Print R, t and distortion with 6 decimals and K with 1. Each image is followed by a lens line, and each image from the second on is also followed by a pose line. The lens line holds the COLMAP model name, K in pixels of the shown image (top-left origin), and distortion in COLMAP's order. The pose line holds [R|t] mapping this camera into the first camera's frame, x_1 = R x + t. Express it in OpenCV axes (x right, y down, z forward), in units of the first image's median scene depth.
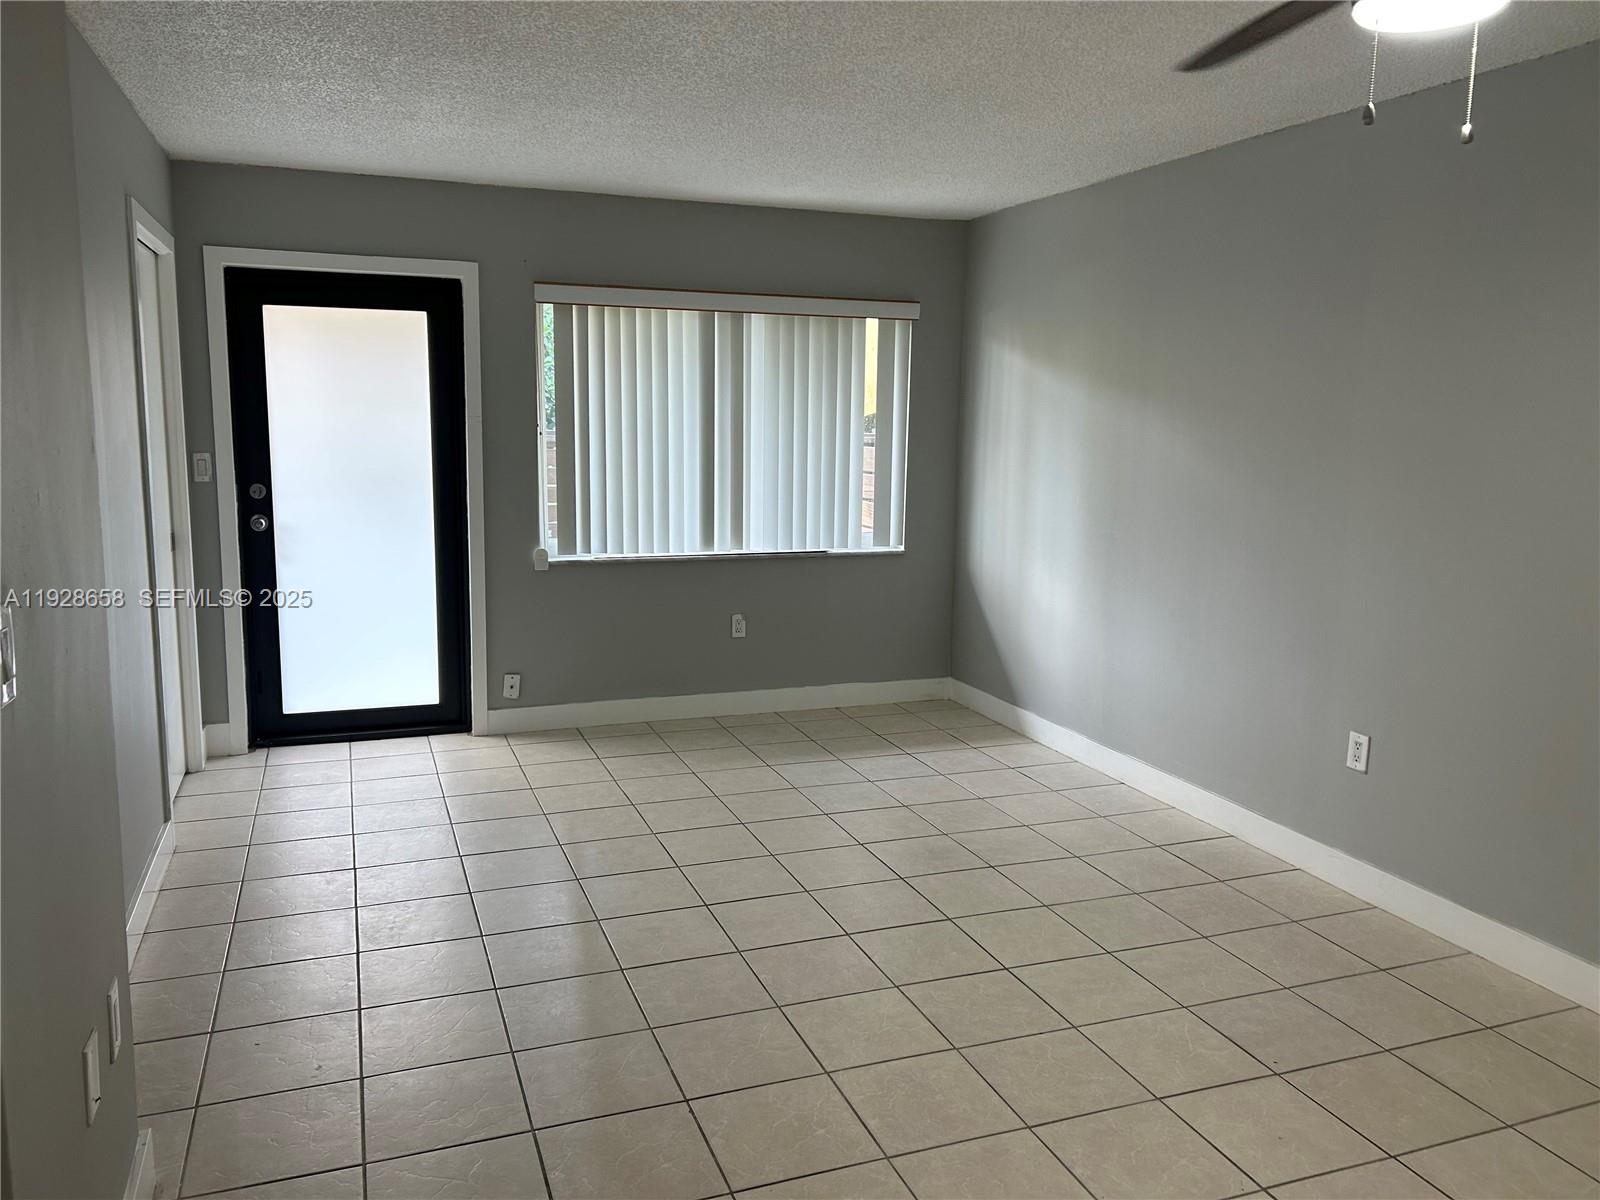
lens RADIAL K [[1210.3, 0, 797.3], [0, 1210.3, 596.0], [0, 0, 1]] dist [0.055557, -0.067496]
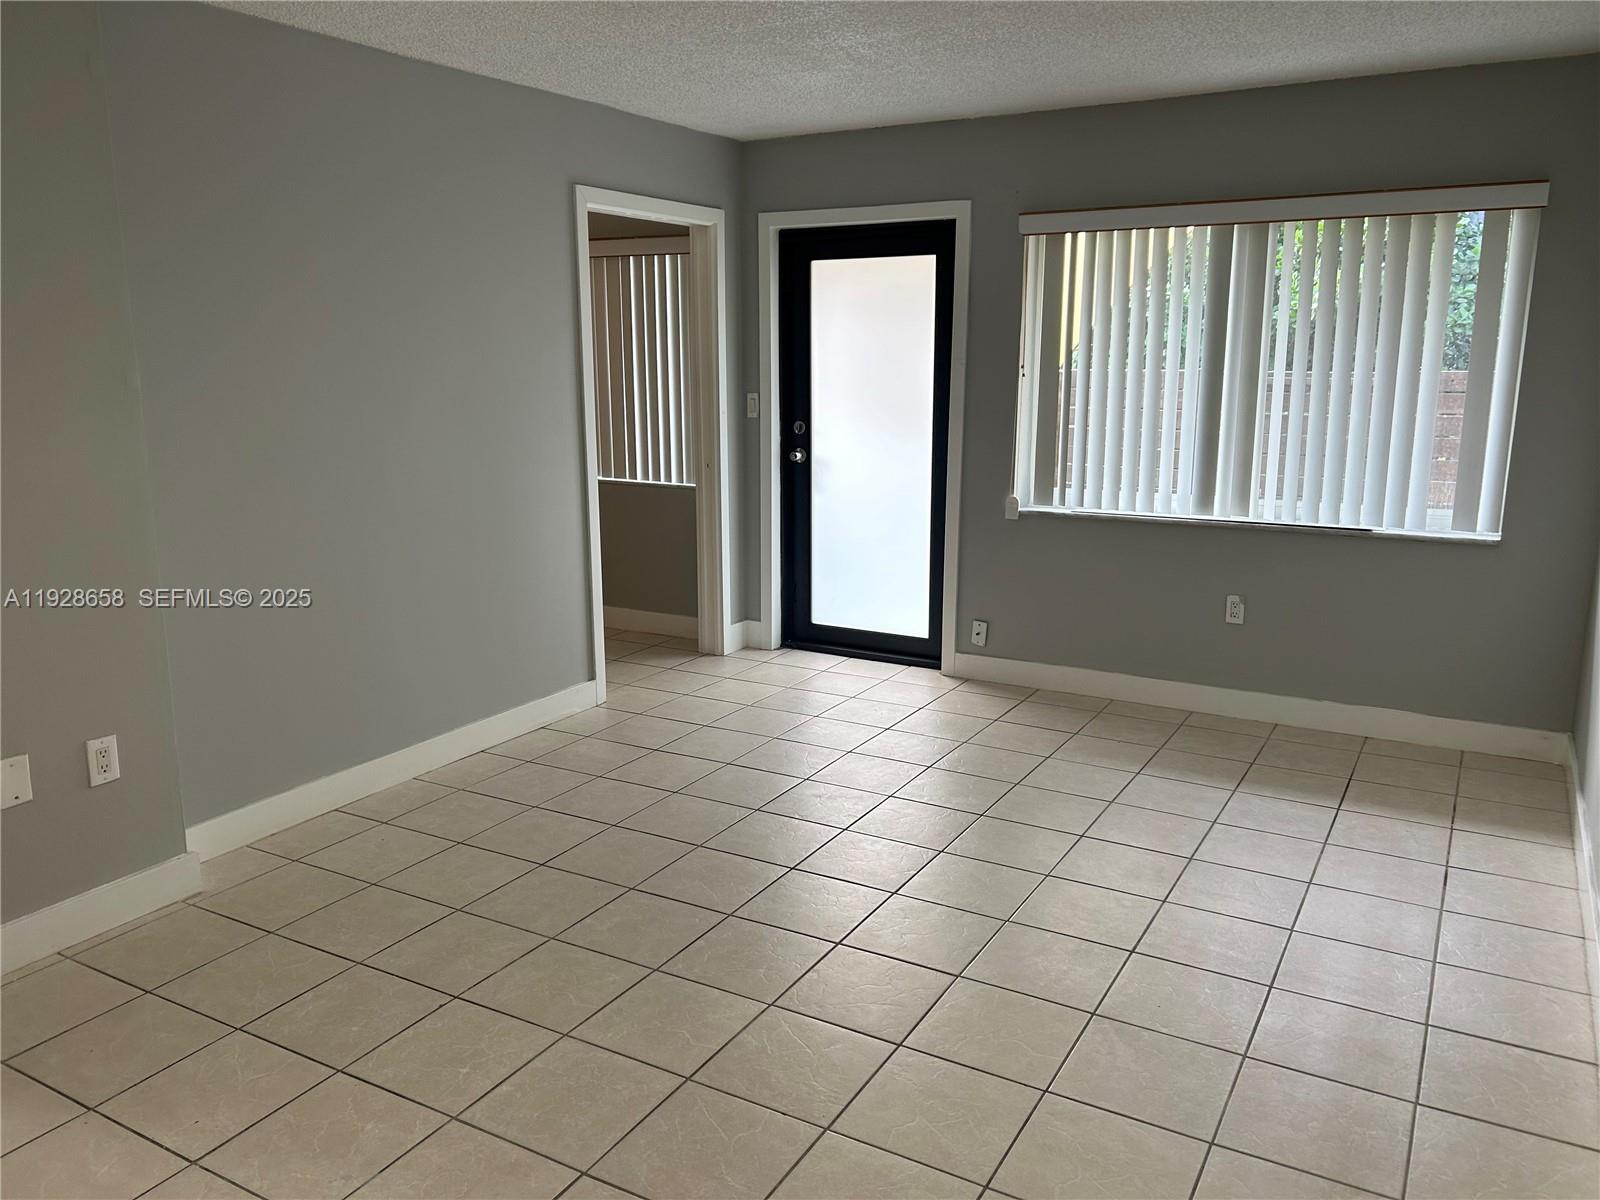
lens RADIAL K [[1210.3, 0, 786.3], [0, 1210.3, 603.3], [0, 0, 1]] dist [0.055557, -0.067496]
pose [[0.630519, 0.145118, -0.762488, 0.419230], [-0.100638, 0.989359, 0.105077, -0.038207], [0.769622, 0.010482, 0.638413, 0.250594]]
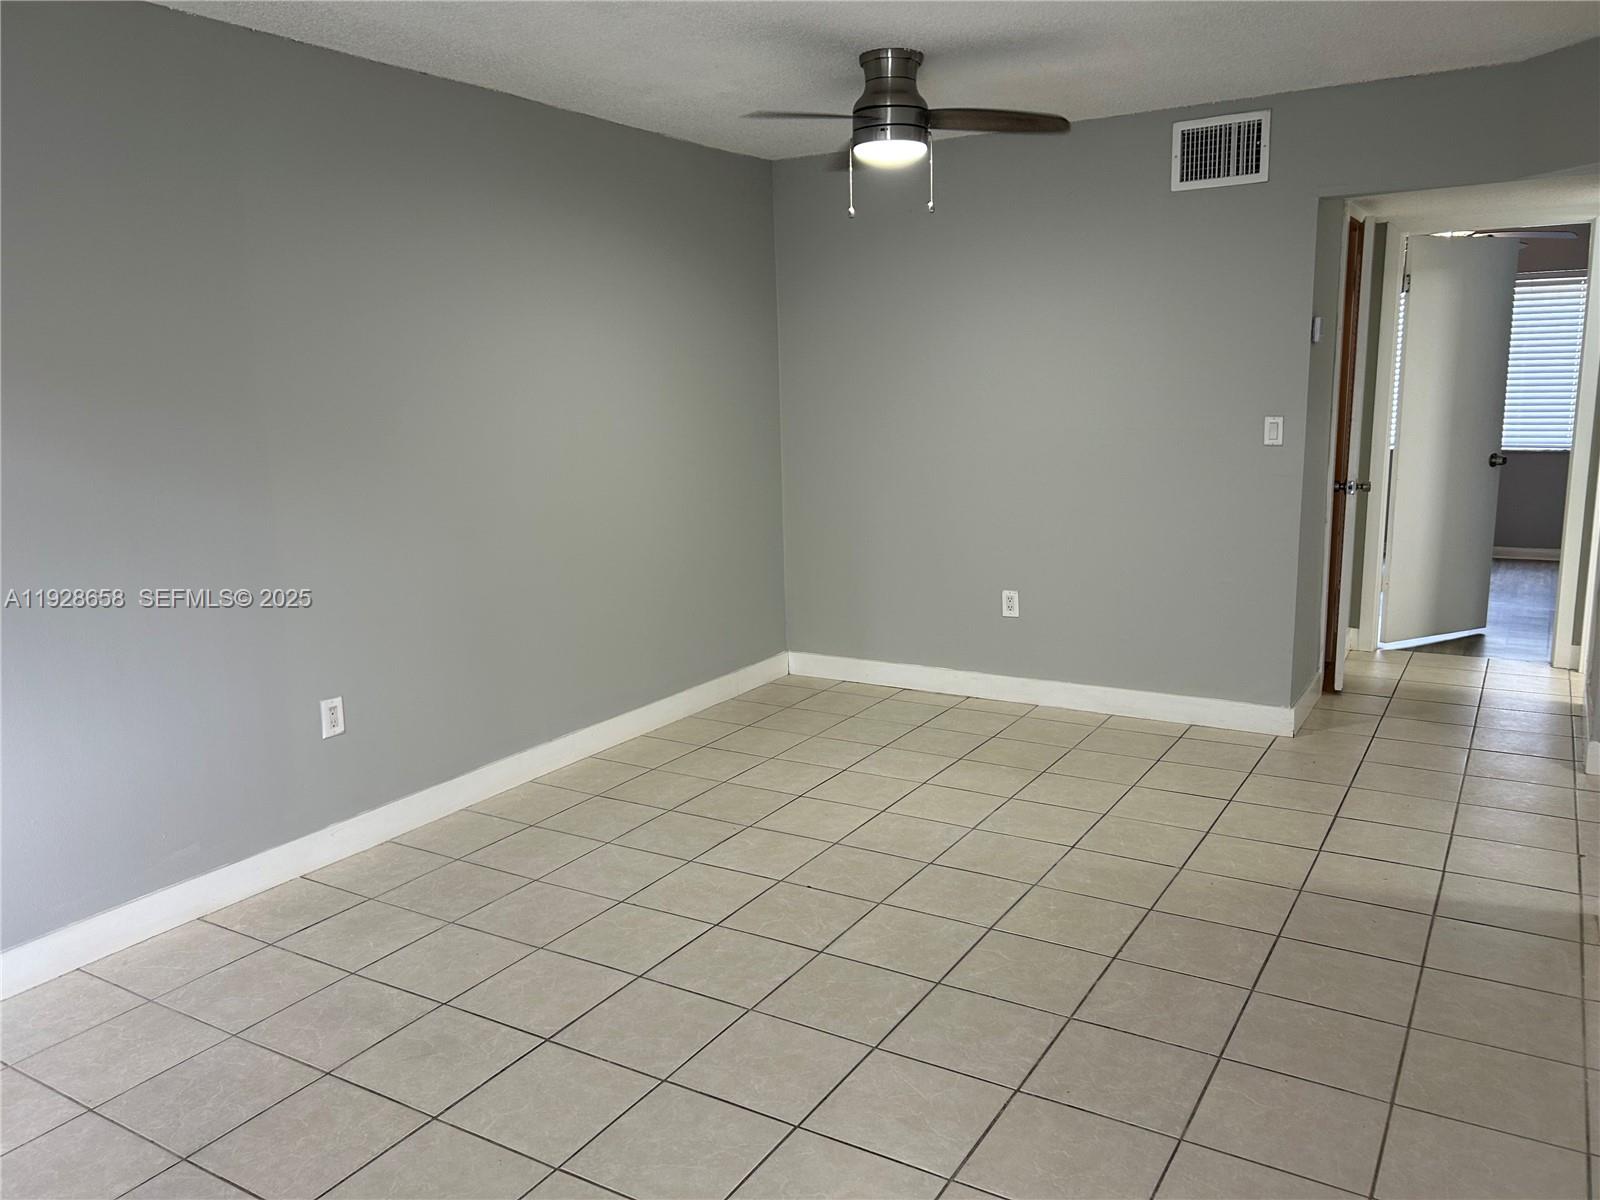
lens RADIAL K [[1210.3, 0, 797.2], [0, 1210.3, 599.5], [0, 0, 1]] dist [0.055557, -0.067496]
pose [[-0.615034, -0.141889, 0.775629, -0.359167], [0.141022, 0.948022, 0.285248, -0.131115], [-0.775787, 0.284818, -0.563056, 0.856211]]
